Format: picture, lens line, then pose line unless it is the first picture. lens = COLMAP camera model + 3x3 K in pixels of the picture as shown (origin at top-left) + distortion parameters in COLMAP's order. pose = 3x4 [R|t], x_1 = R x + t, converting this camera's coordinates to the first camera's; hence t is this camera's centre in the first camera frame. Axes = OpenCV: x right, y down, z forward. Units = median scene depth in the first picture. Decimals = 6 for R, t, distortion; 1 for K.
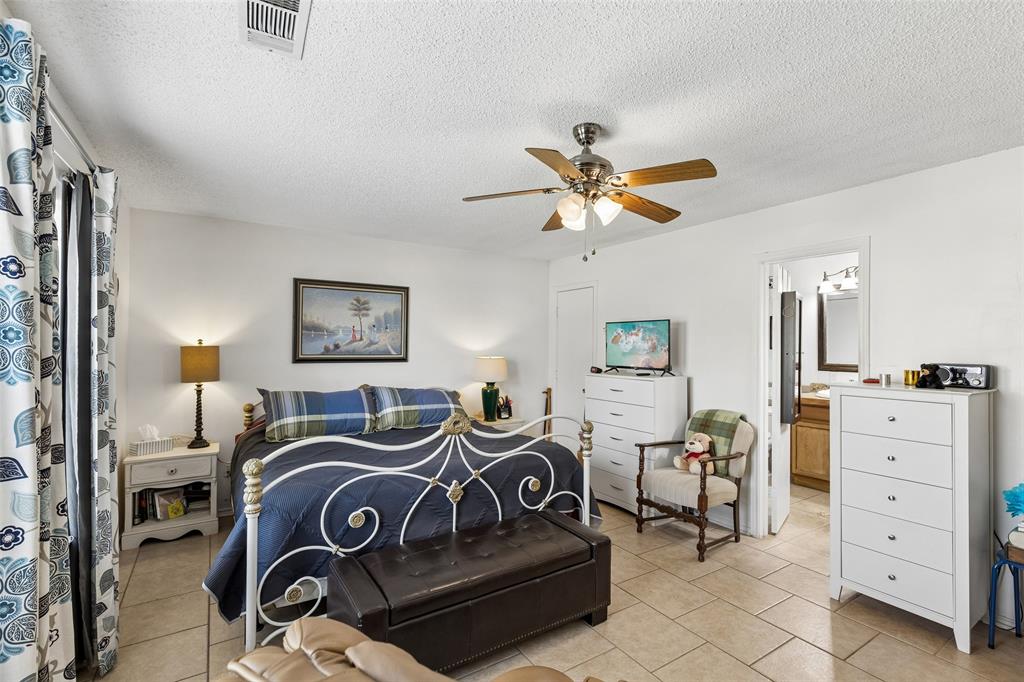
lens RADIAL K [[460.0, 0, 500.1], [0, 460.0, 346.6], [0, 0, 1]] dist [0.005450, 0.000034]
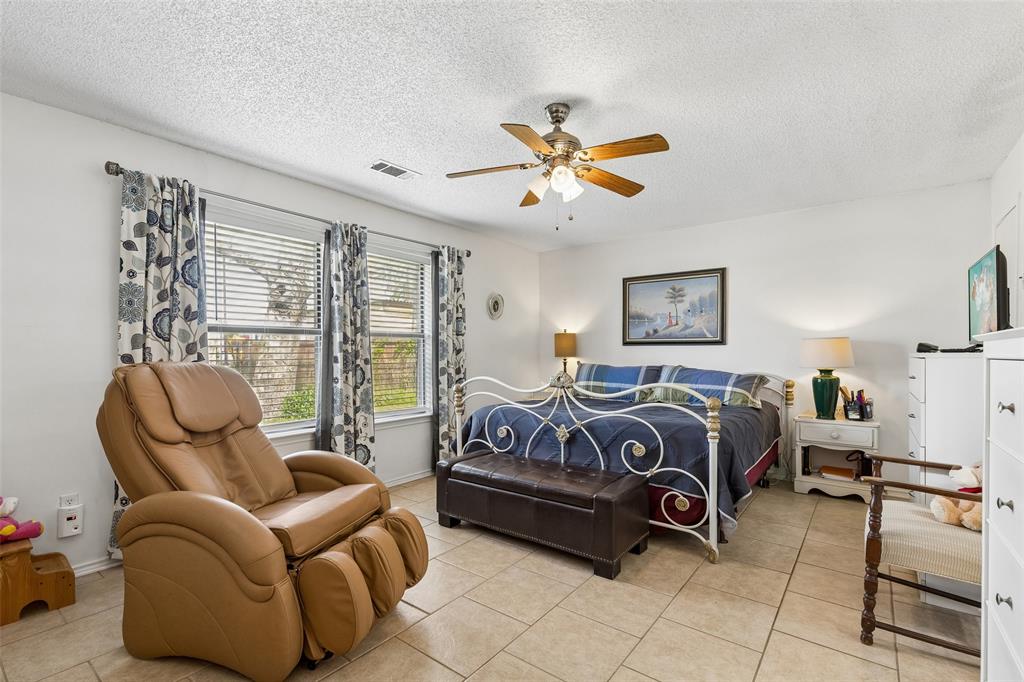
lens RADIAL K [[468.1, 0, 508.7], [0, 468.1, 361.5], [0, 0, 1]] dist [0.003168, 0.000036]
pose [[0.343962, 0.011886, -0.938908, 0.642749], [0.001560, 0.999911, 0.013229, 0.061295], [0.938982, -0.006015, 0.343913, 0.256986]]
